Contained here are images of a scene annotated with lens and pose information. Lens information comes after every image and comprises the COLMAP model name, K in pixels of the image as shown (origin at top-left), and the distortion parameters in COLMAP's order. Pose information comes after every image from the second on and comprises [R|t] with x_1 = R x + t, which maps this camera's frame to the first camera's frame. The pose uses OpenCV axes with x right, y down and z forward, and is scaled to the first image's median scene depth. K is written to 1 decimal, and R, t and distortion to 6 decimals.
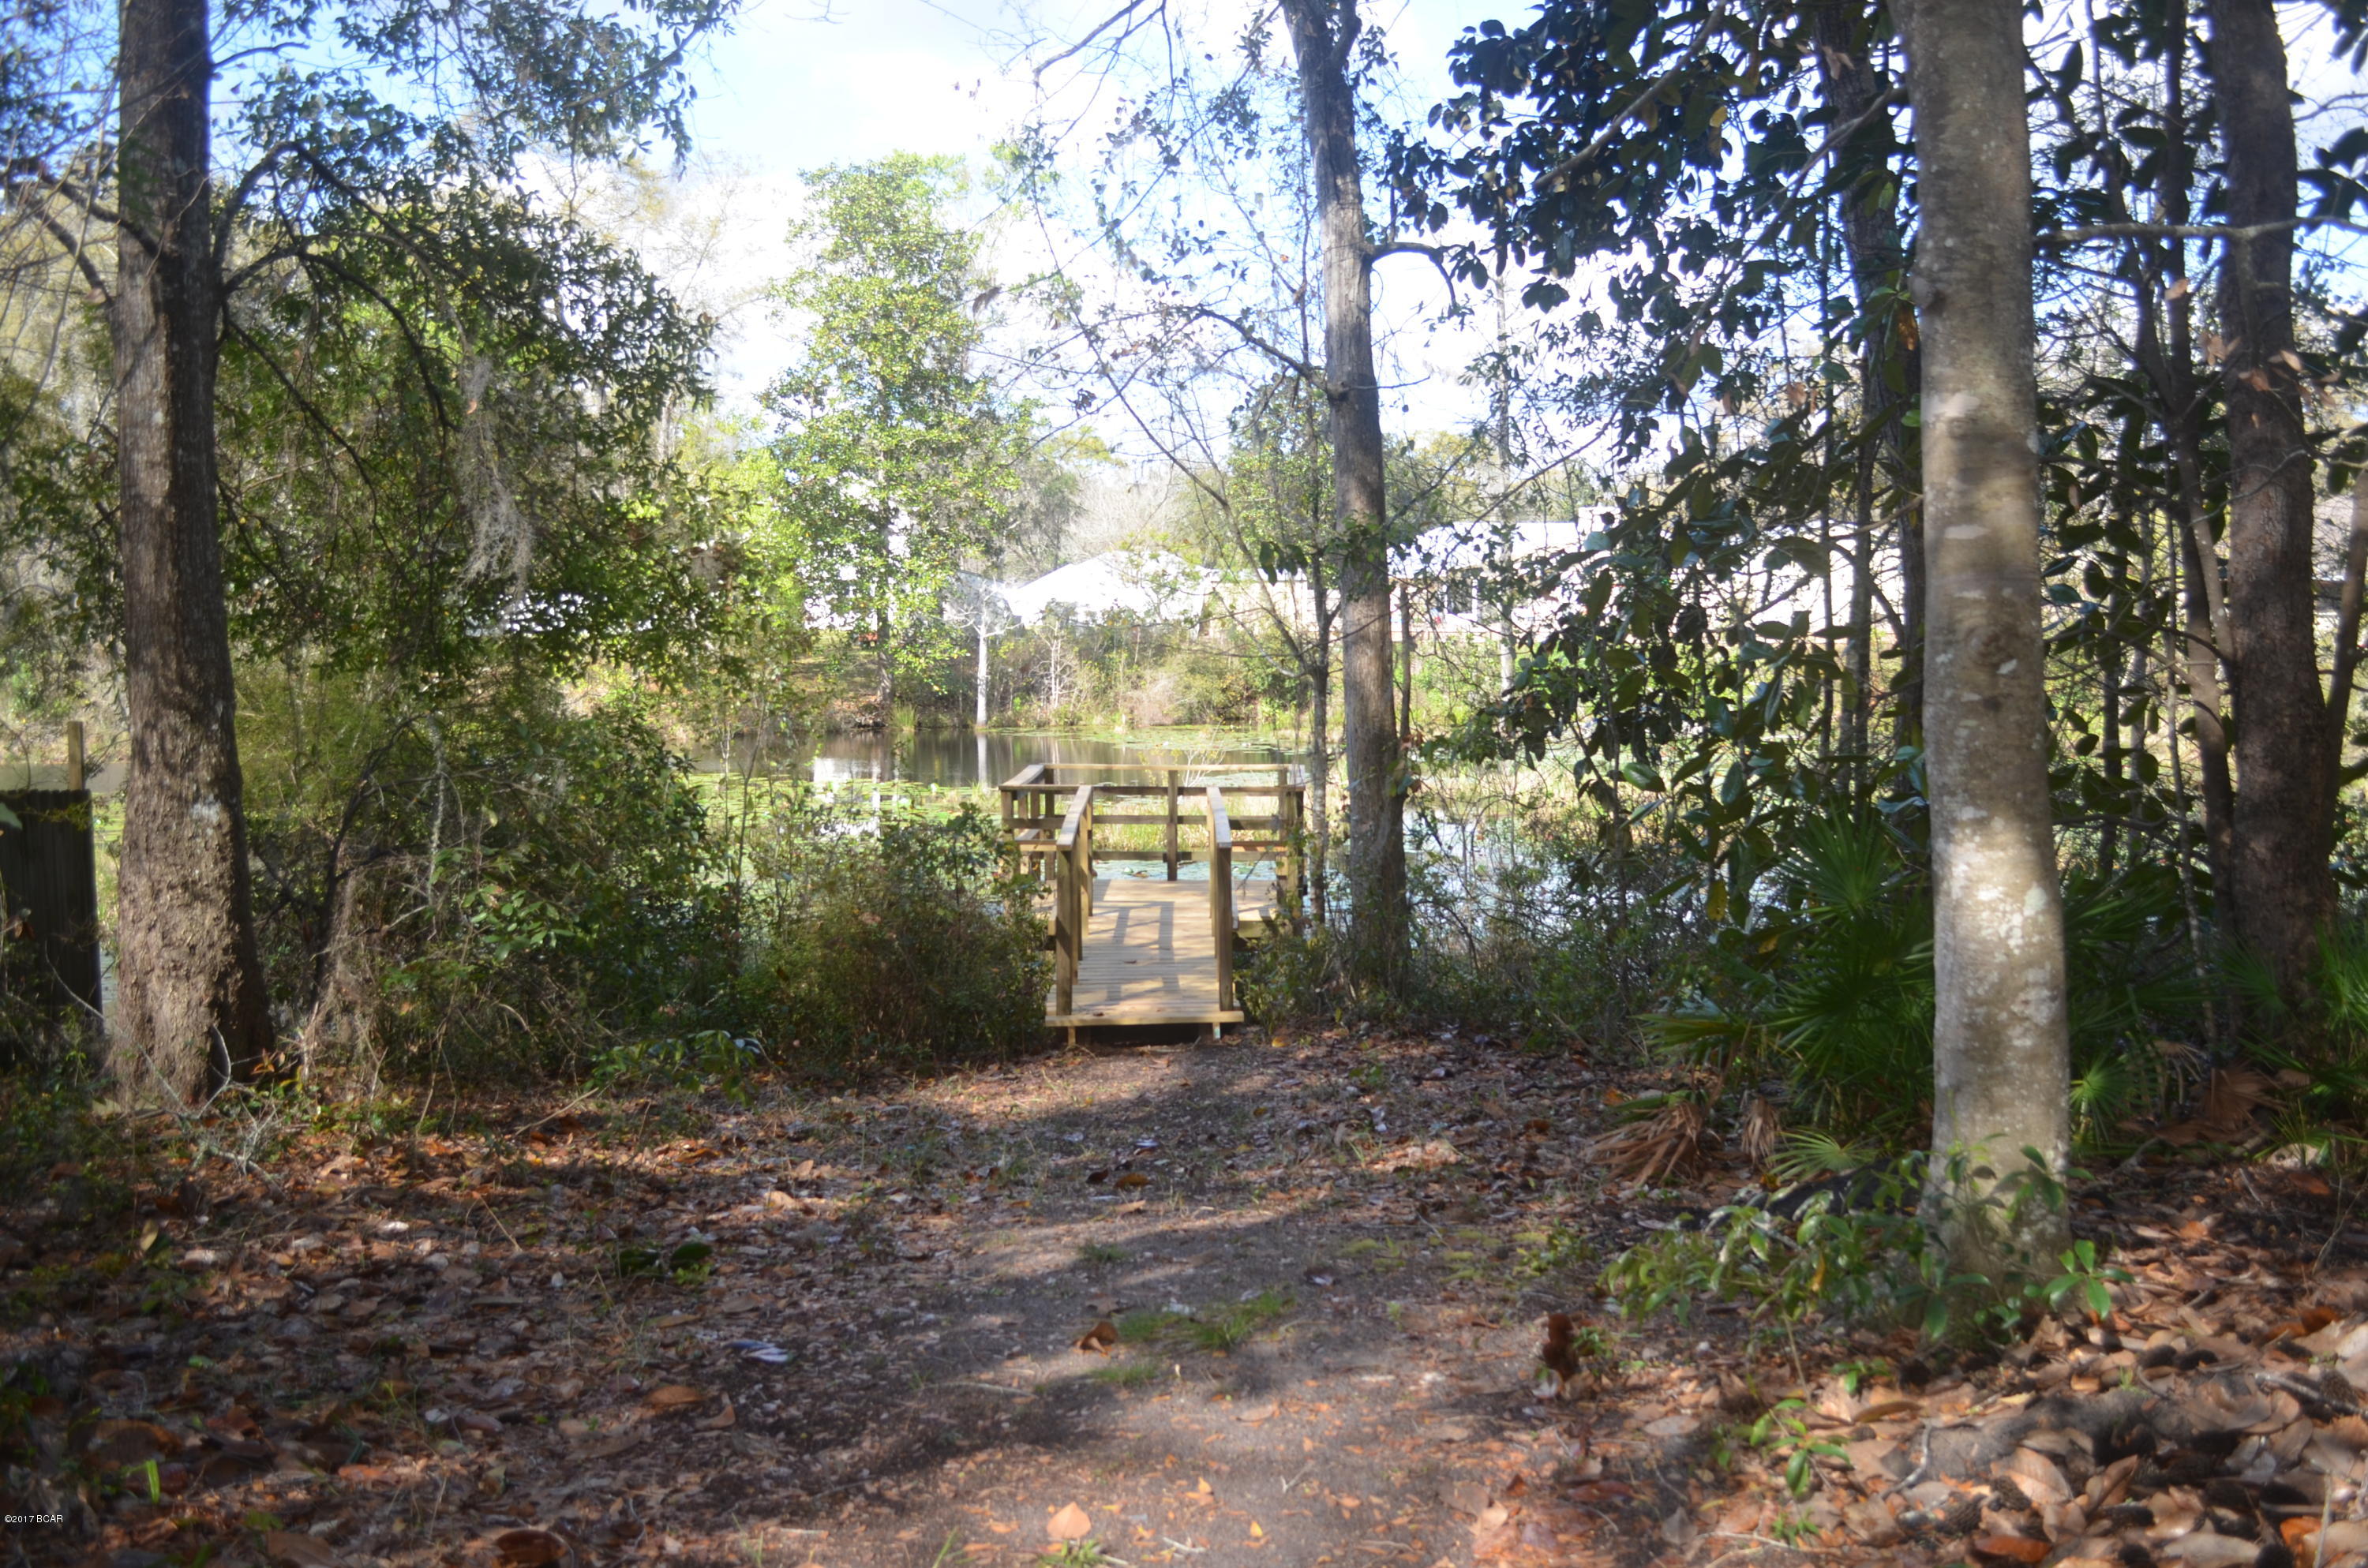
lens RADIAL K [[2249.1, 0, 1182.3], [0, 2249.1, 786.9], [0, 0, 1]] dist [0.001768, 0.000000]
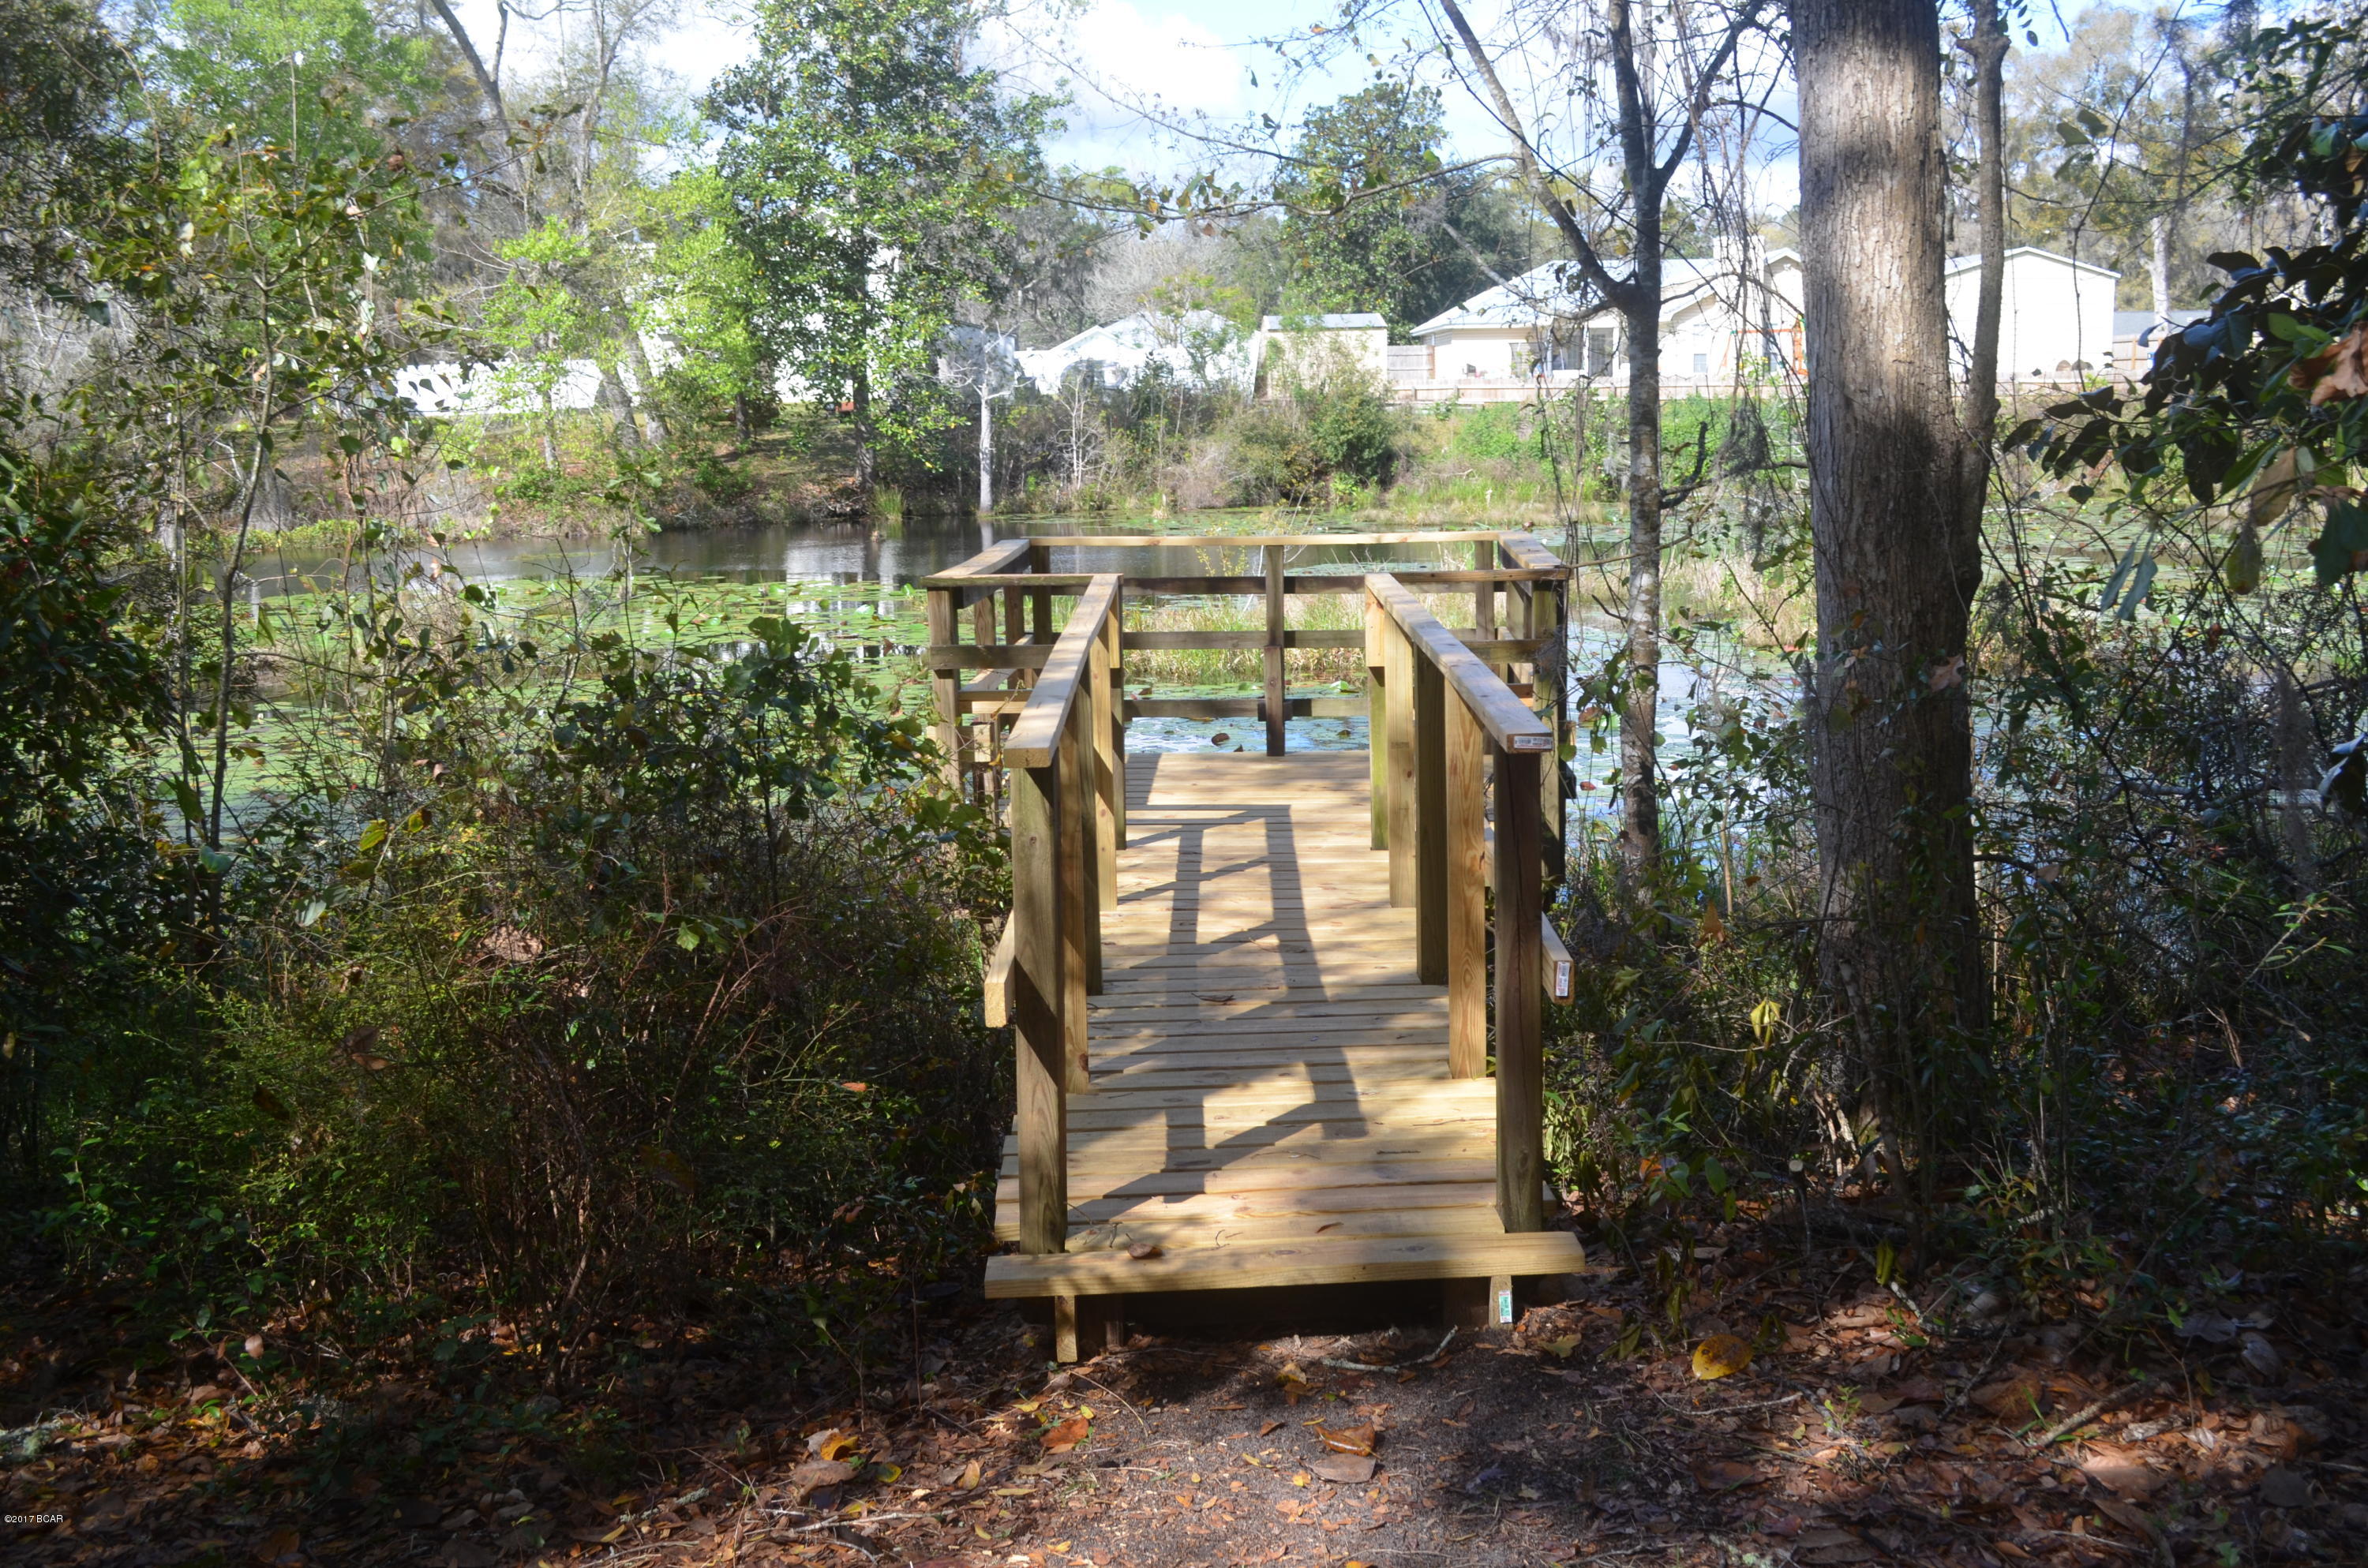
lens RADIAL K [[2473.3, 0, 1182.4], [0, 2473.3, 780.4], [0, 0, 1]] dist [-0.028166, 0.000000]
pose [[0.999693, -0.015622, -0.019222, -0.004313], [0.017077, 0.996809, 0.077982, 0.000568], [0.017943, -0.078286, 0.996769, 0.117978]]
